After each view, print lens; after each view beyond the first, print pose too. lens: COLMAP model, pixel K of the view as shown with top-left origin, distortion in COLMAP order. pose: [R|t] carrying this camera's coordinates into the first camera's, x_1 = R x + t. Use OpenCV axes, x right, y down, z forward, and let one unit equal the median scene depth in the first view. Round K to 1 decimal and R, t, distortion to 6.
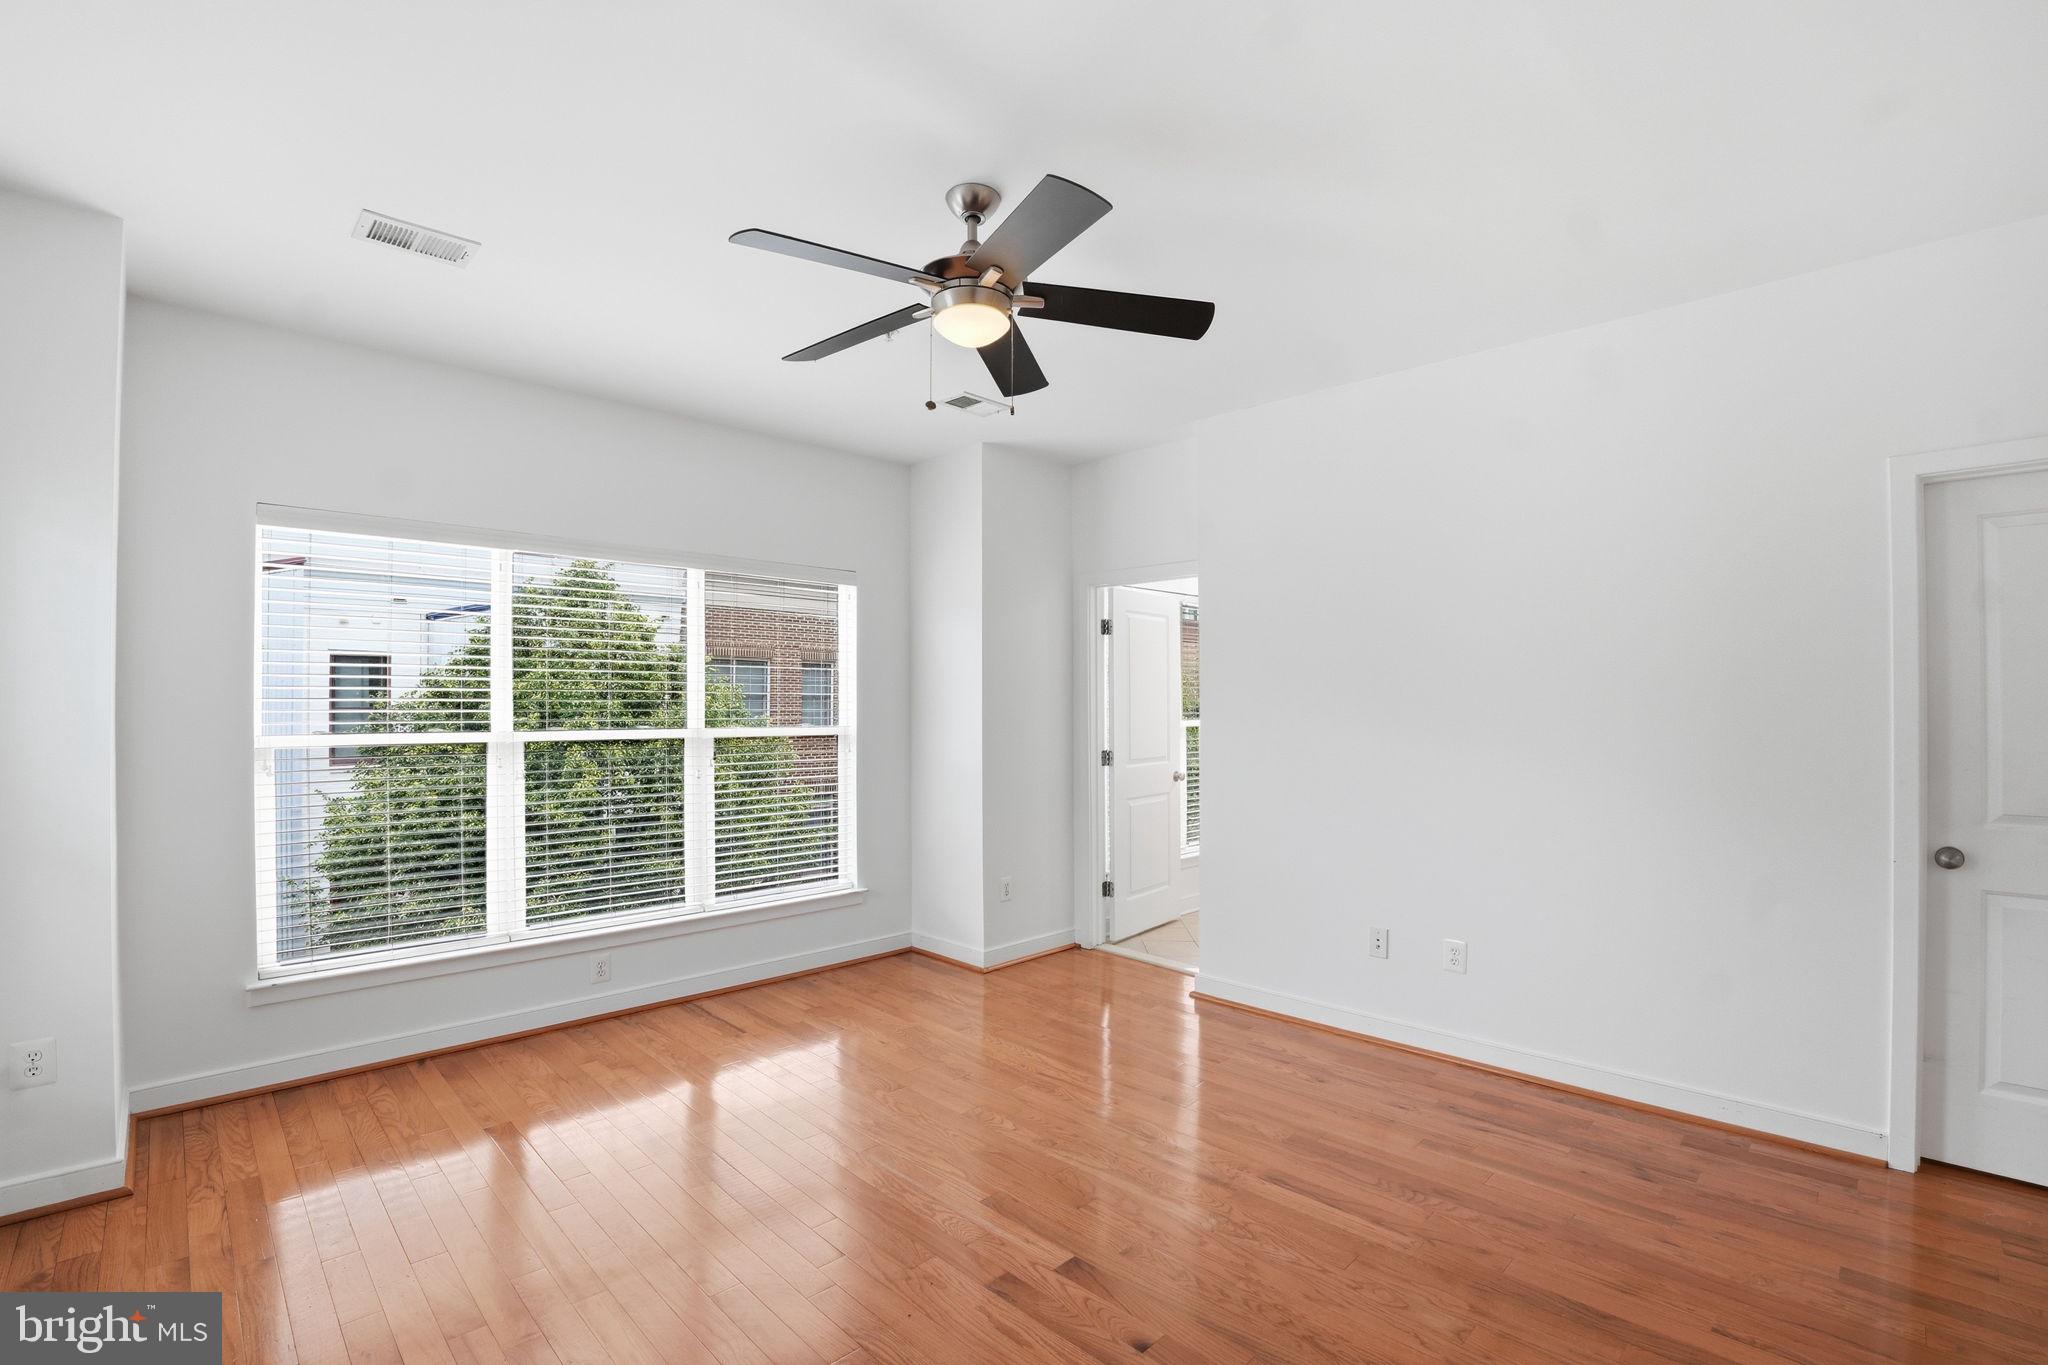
lens RADIAL K [[952.2, 0, 1023.7], [0, 952.2, 704.9], [0, 0, 1]] dist [-0.004409, -0.000339]
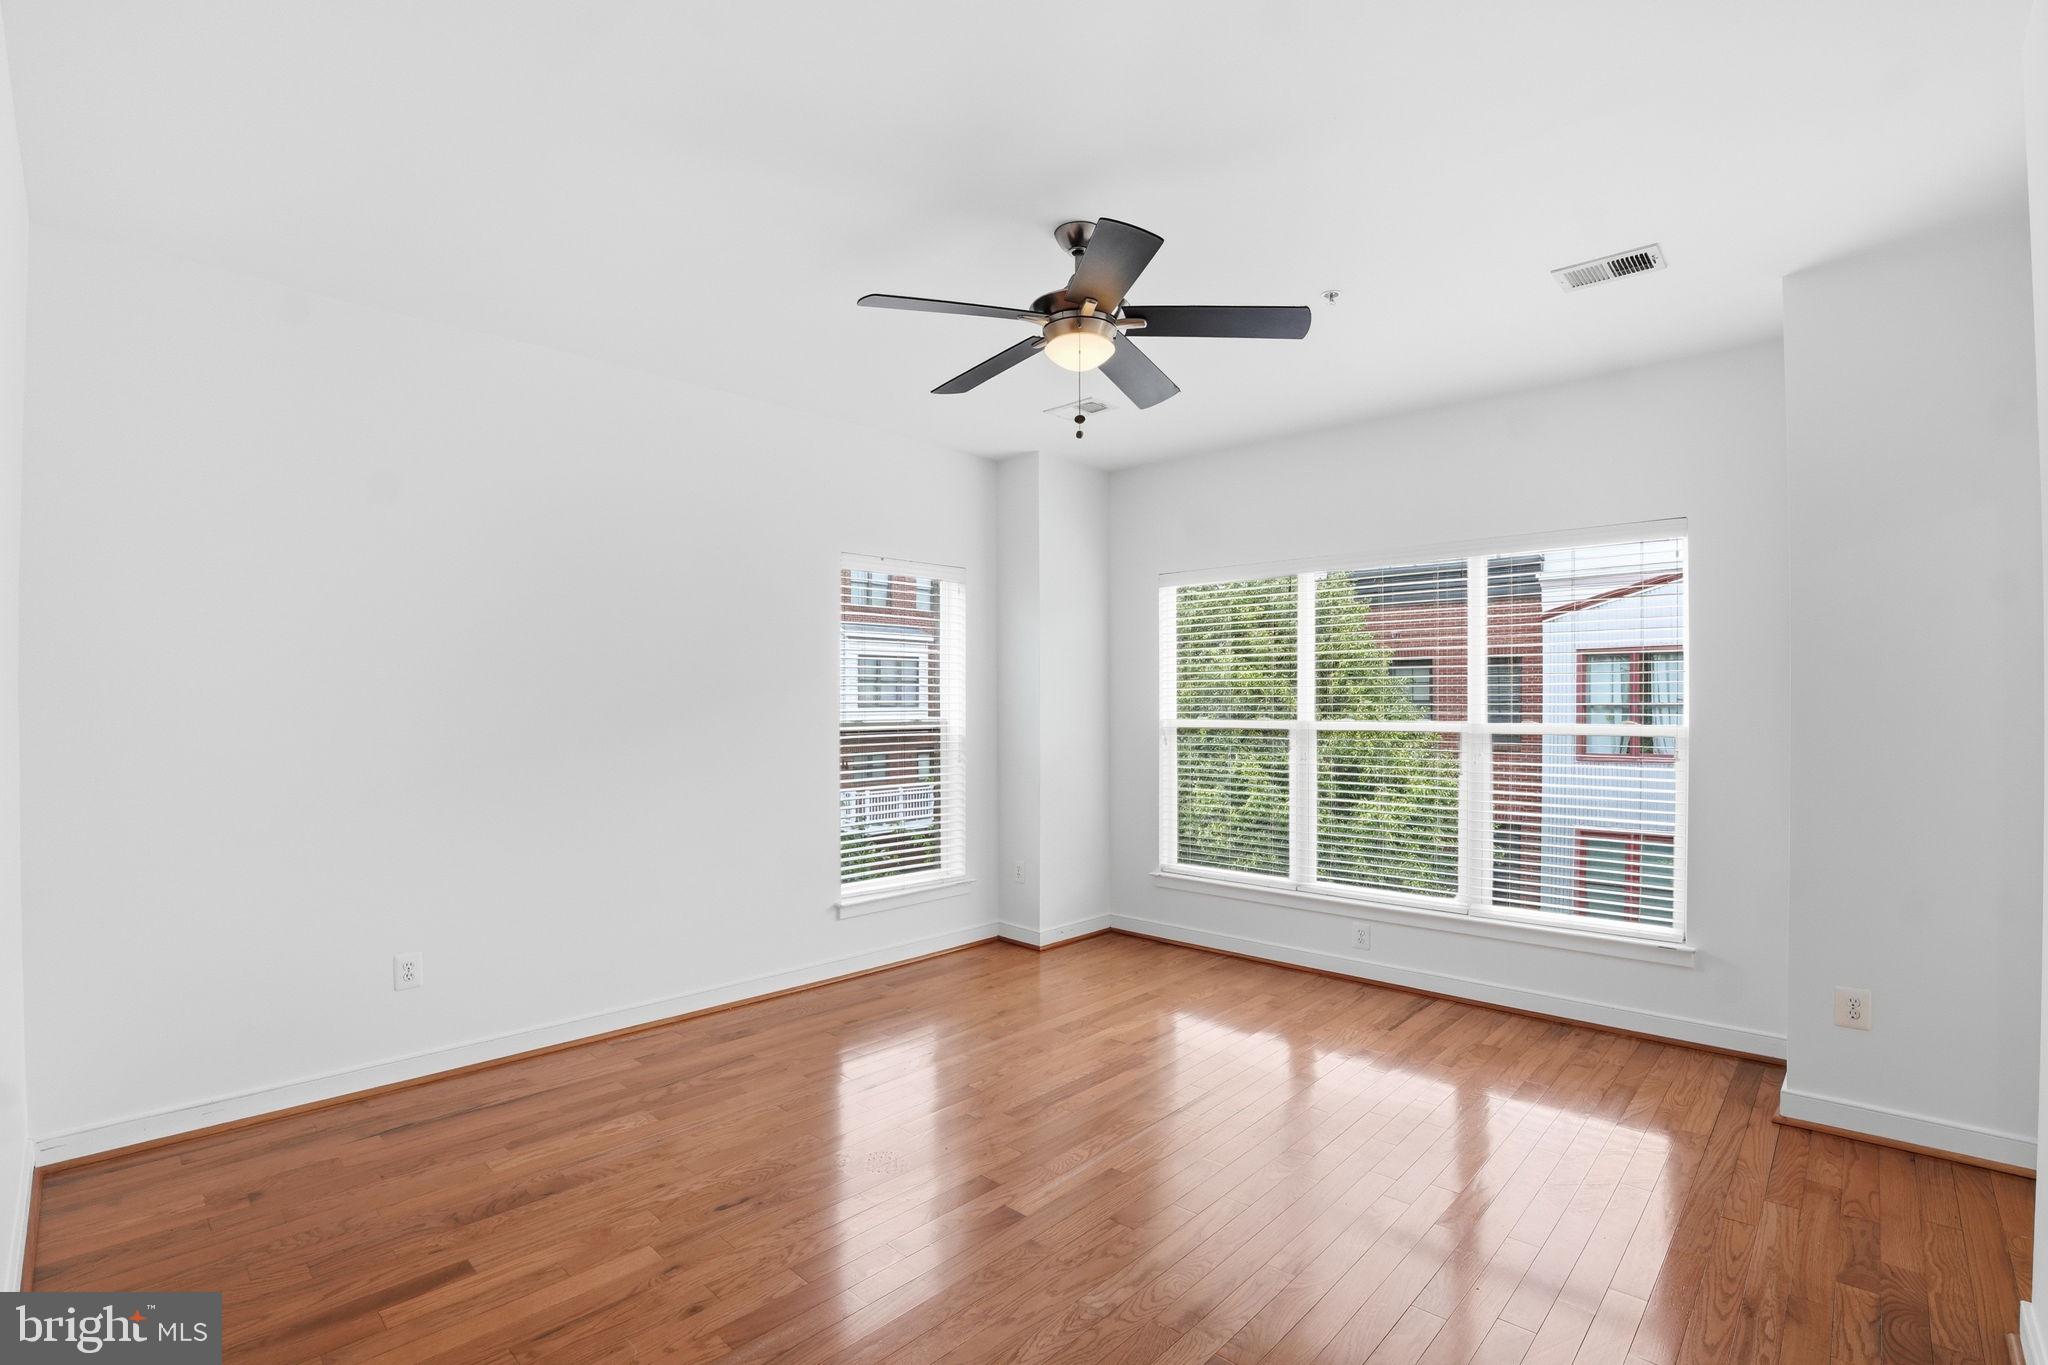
lens RADIAL K [[952.2, 0, 1023.7], [0, 952.2, 704.9], [0, 0, 1]] dist [-0.004409, -0.000339]
pose [[0.043214, -0.001771, -0.999064, 0.718998], [0.007790, 0.999969, -0.001435, 0.006048], [0.999035, -0.007721, 0.043227, 0.620640]]
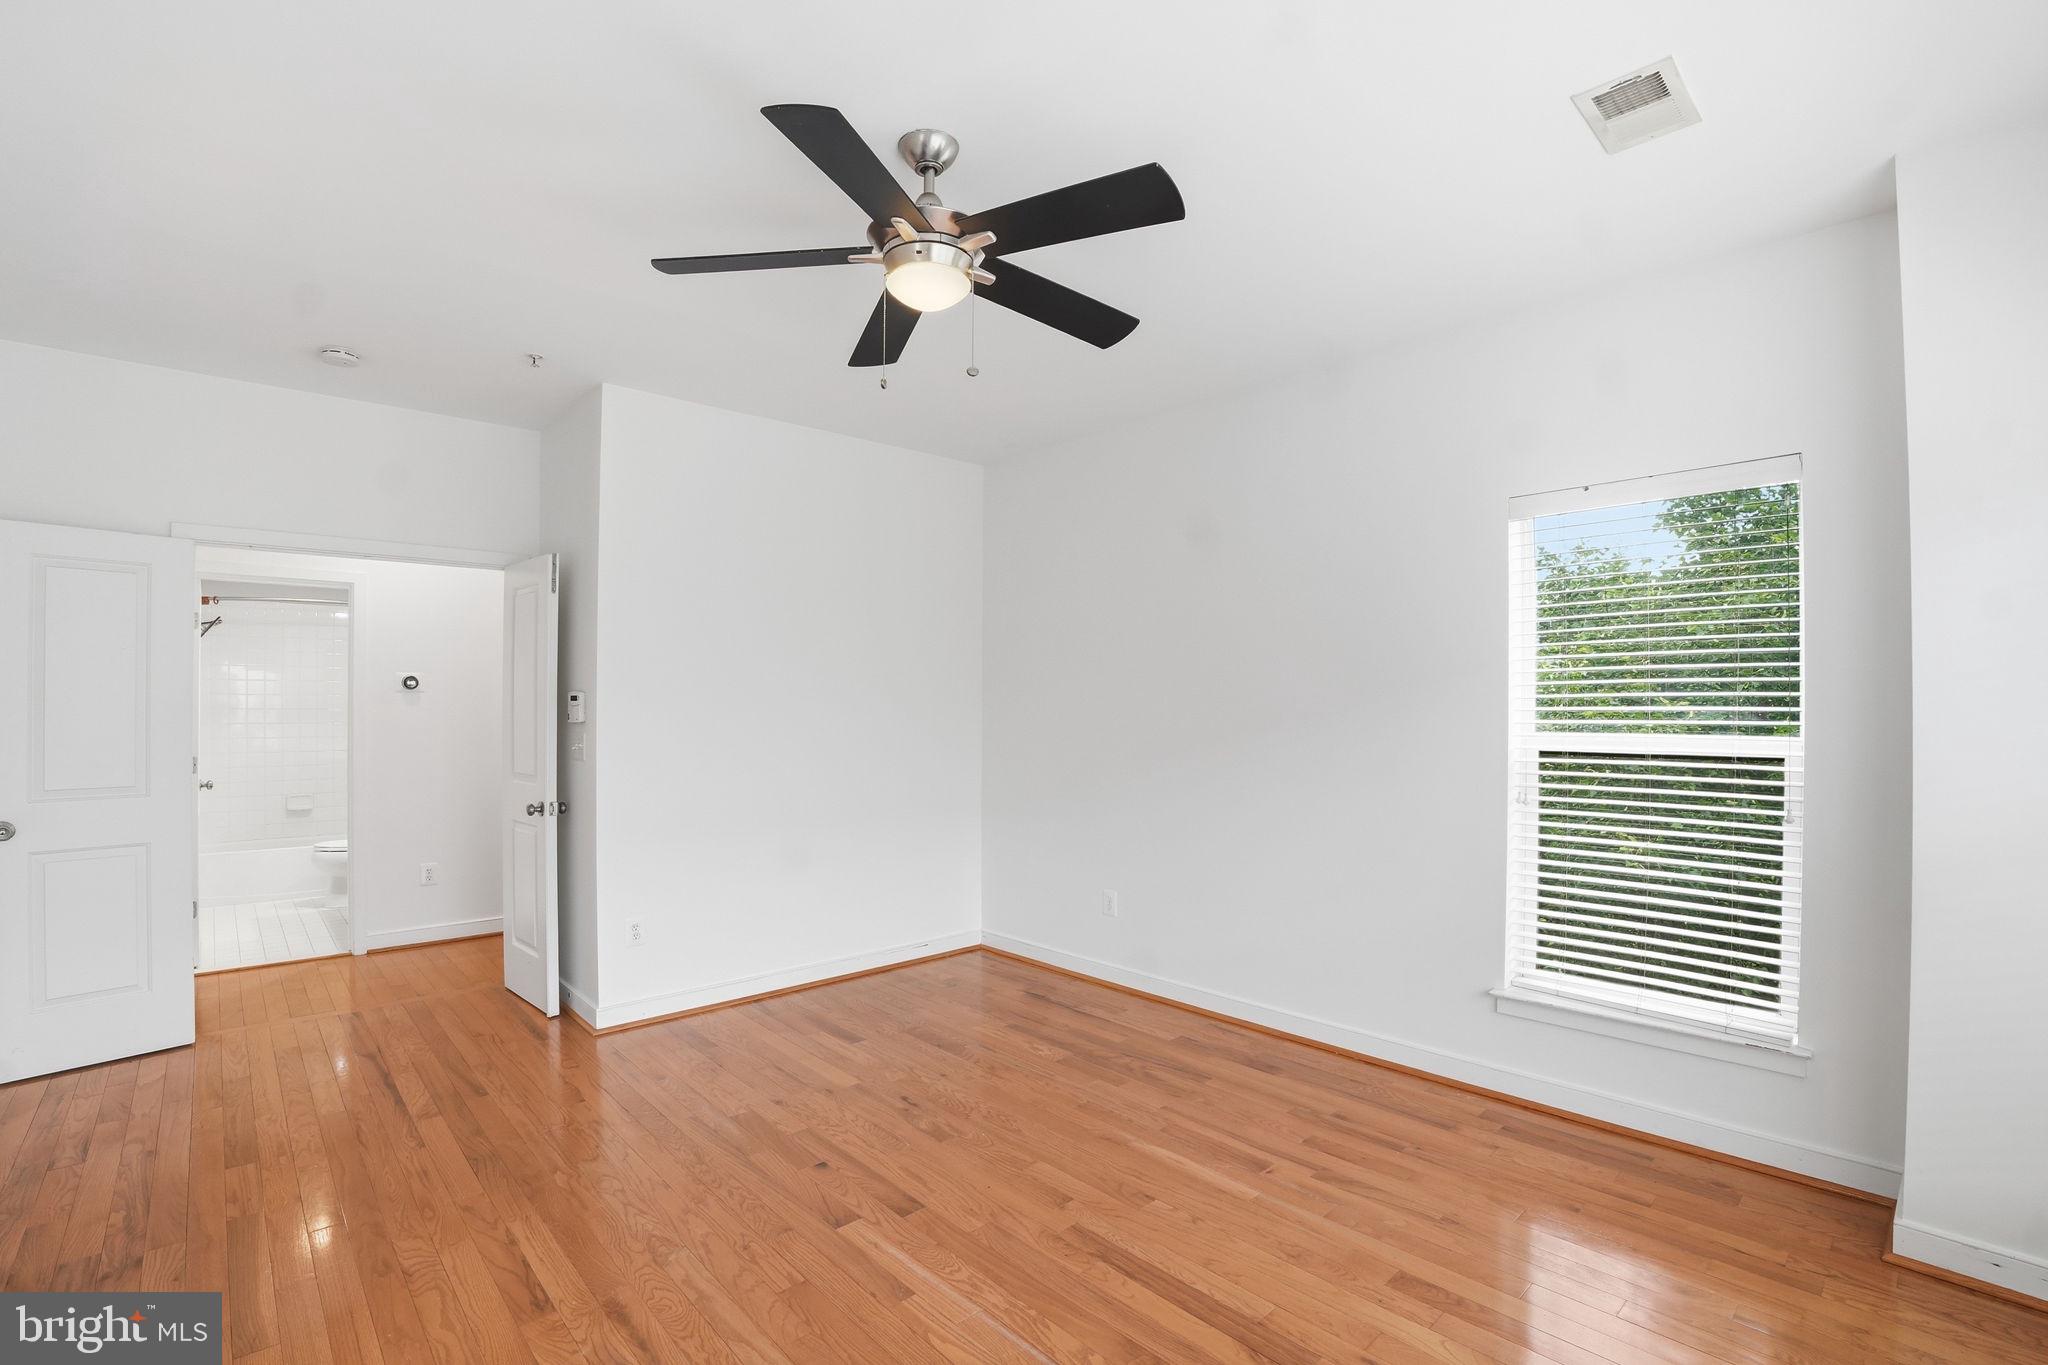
lens RADIAL K [[908.9, 0, 1010.9], [0, 908.9, 689.9], [0, 0, 1]] dist [-0.019664, 0.000186]
pose [[-0.999035, 0.006067, 0.043509, -0.120035], [0.004104, 0.998976, -0.045046, 0.019634], [-0.043738, -0.044824, -0.998037, 1.299932]]
